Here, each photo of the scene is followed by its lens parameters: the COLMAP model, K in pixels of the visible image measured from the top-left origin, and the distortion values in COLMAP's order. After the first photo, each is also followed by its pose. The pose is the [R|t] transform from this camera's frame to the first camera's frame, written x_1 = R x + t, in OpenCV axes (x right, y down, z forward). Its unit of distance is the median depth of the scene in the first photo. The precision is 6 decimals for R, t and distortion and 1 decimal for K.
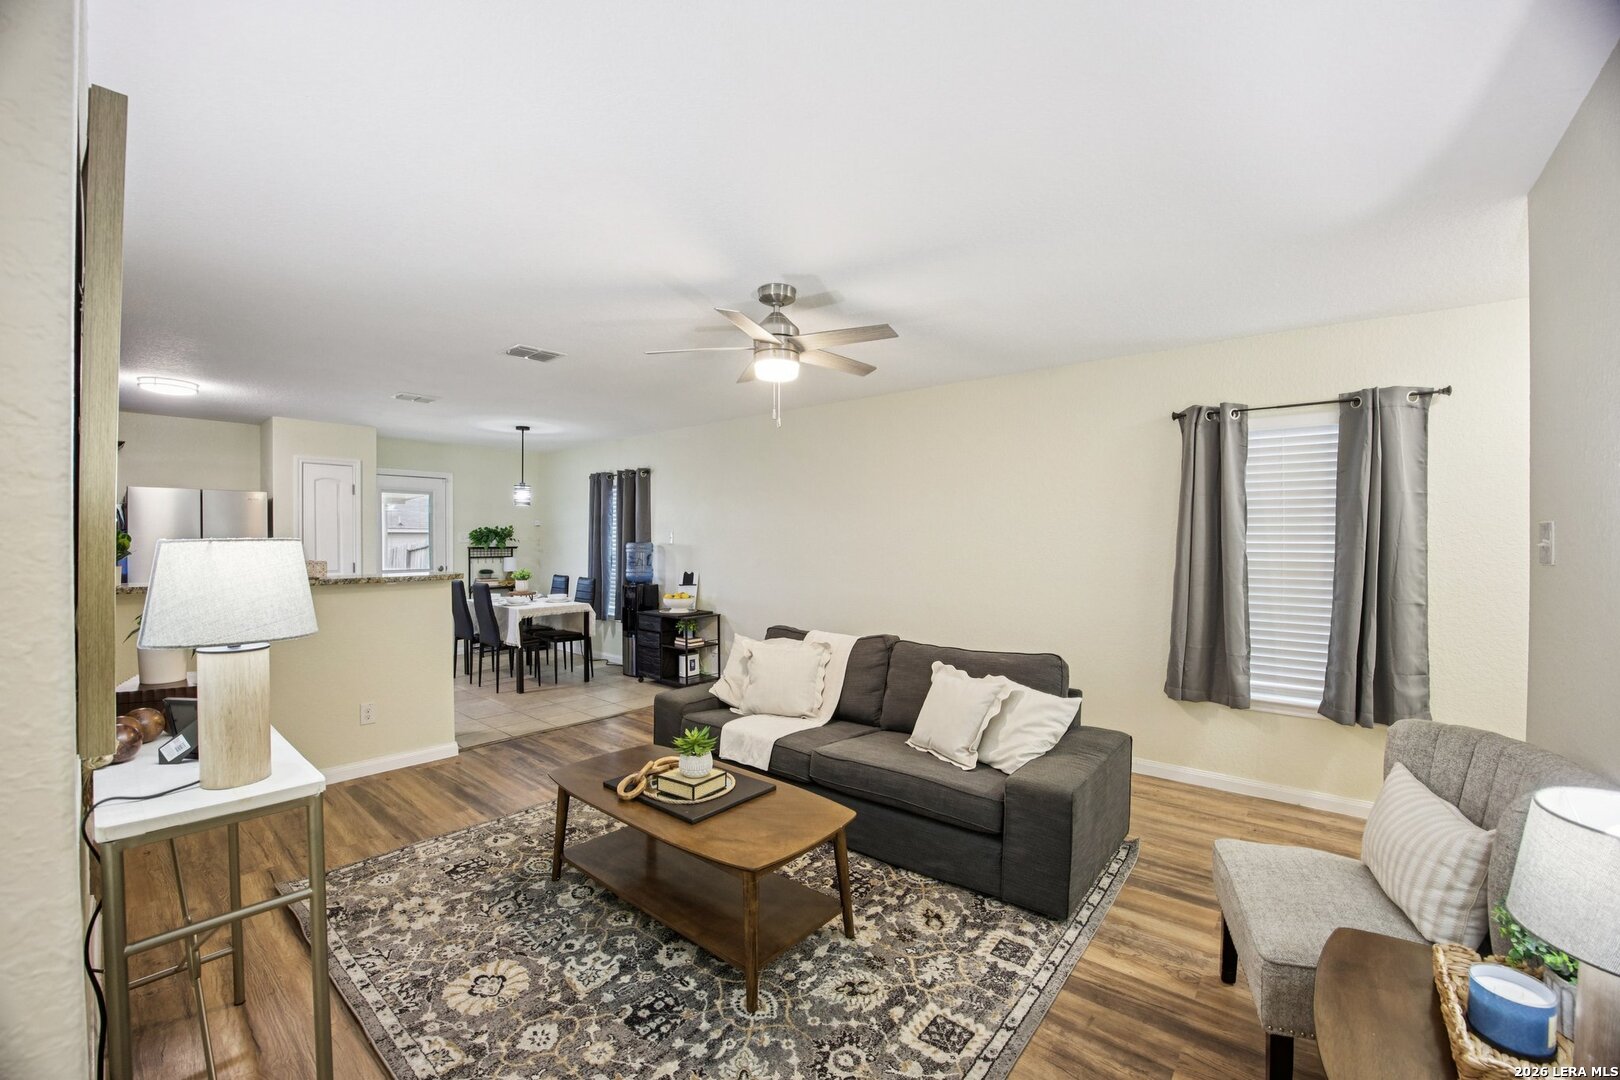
lens RADIAL K [[649.9, 0, 808.3], [0, 649.9, 540.1], [0, 0, 1]] dist [-0.065842, 0.013668]
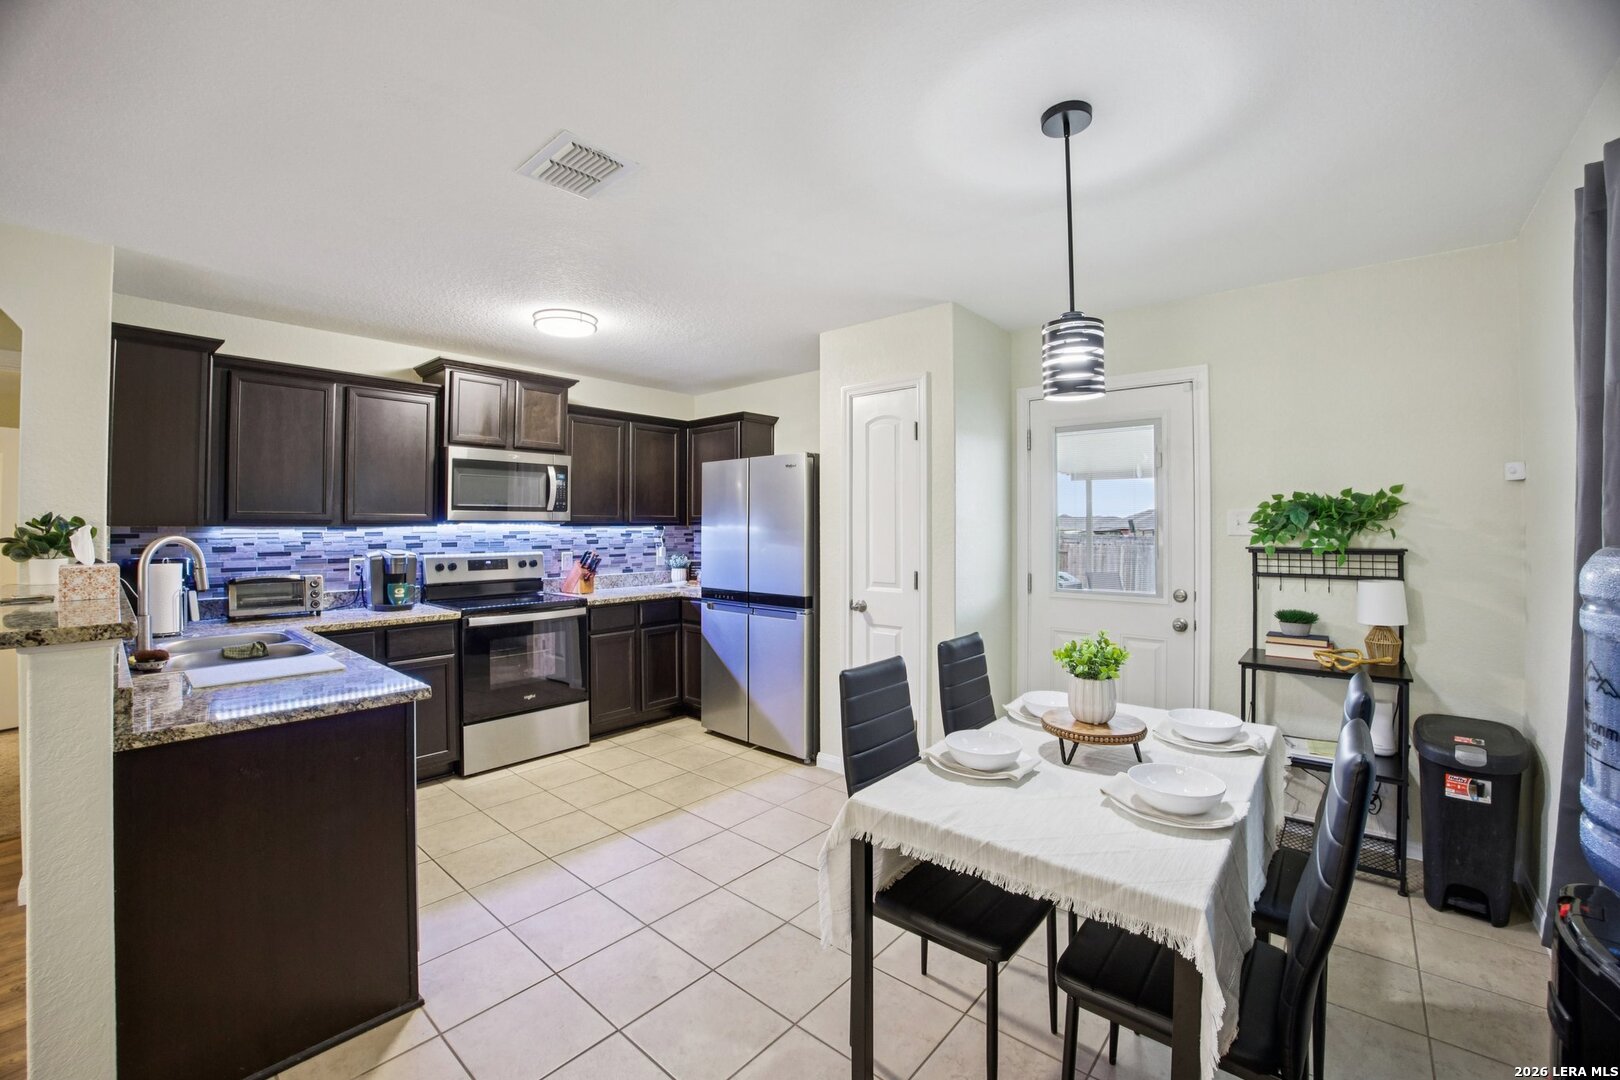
lens RADIAL K [[661.9, 0, 800.8], [0, 661.9, 513.1], [0, 0, 1]] dist [-0.069851, 0.014163]
pose [[-0.023443, -0.022395, -0.999474, -0.522722], [-0.002603, 0.999747, -0.022341, 0.000686], [0.999722, 0.002078, -0.023496, 2.699551]]
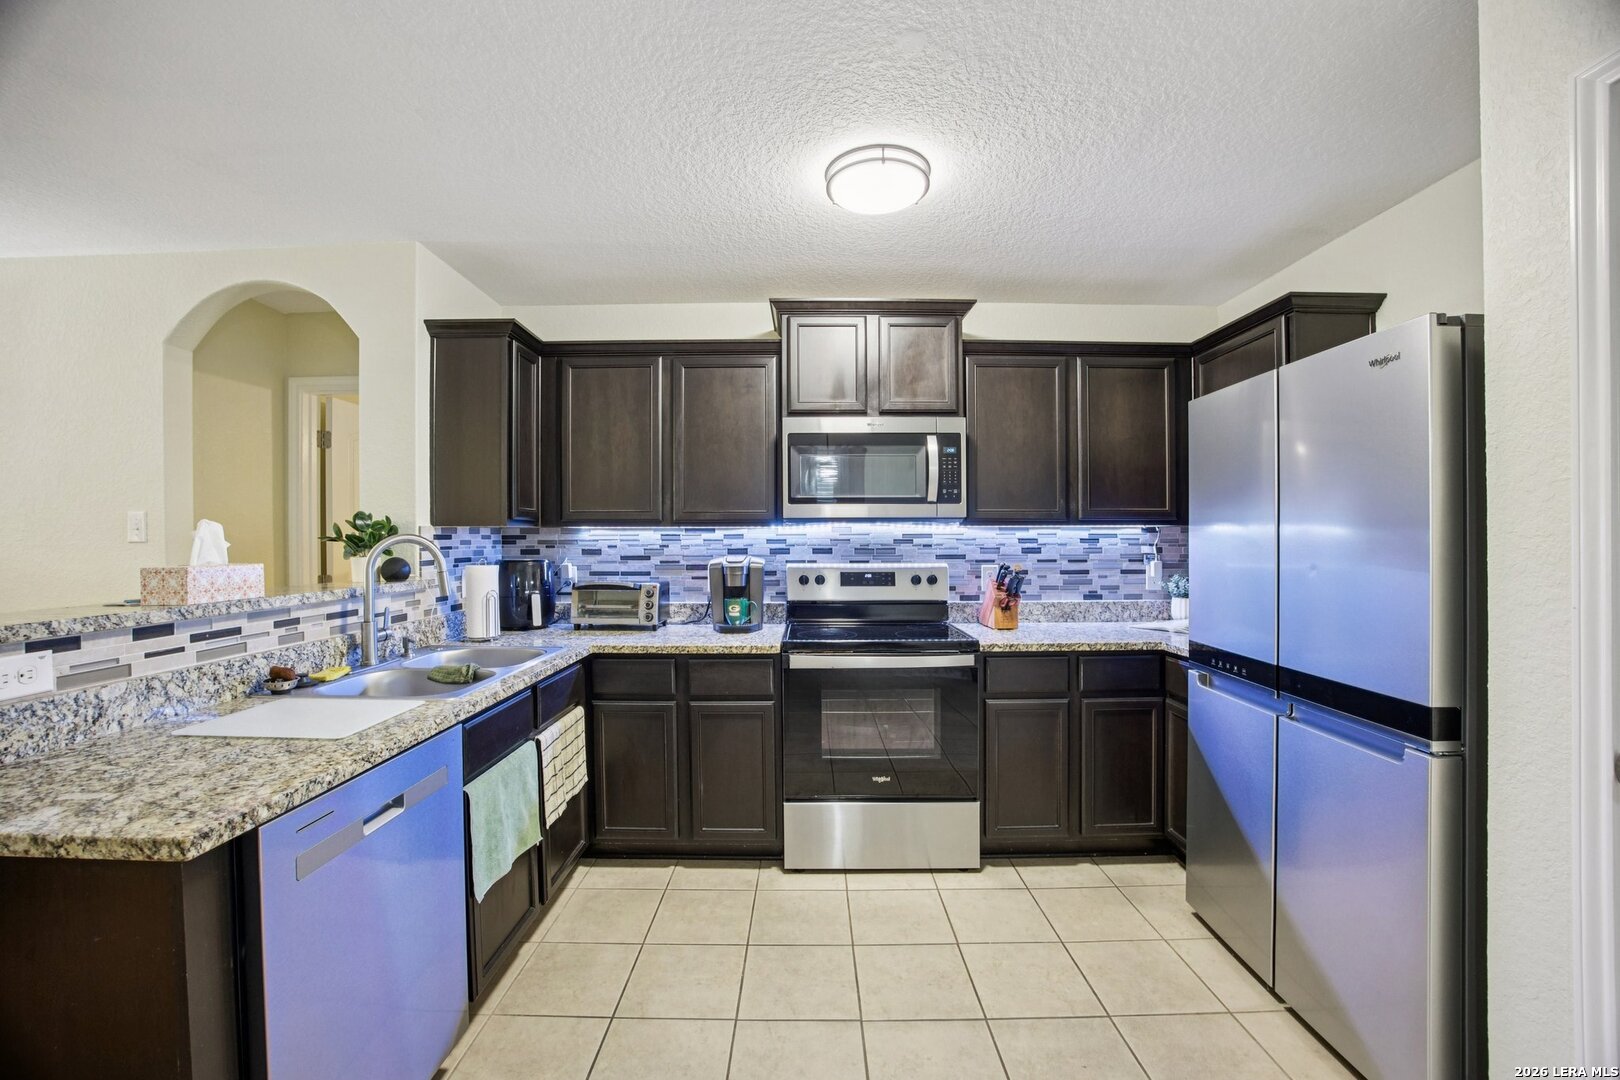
lens RADIAL K [[655.4, 0, 803.4], [0, 655.4, 541.6], [0, 0, 1]] dist [-0.069354, 0.015164]
pose [[-0.771247, 0.003653, -0.636525, -1.448420], [-0.003414, 0.999945, 0.009874, 0.018163], [0.636526, 0.009789, -0.771193, 2.742727]]
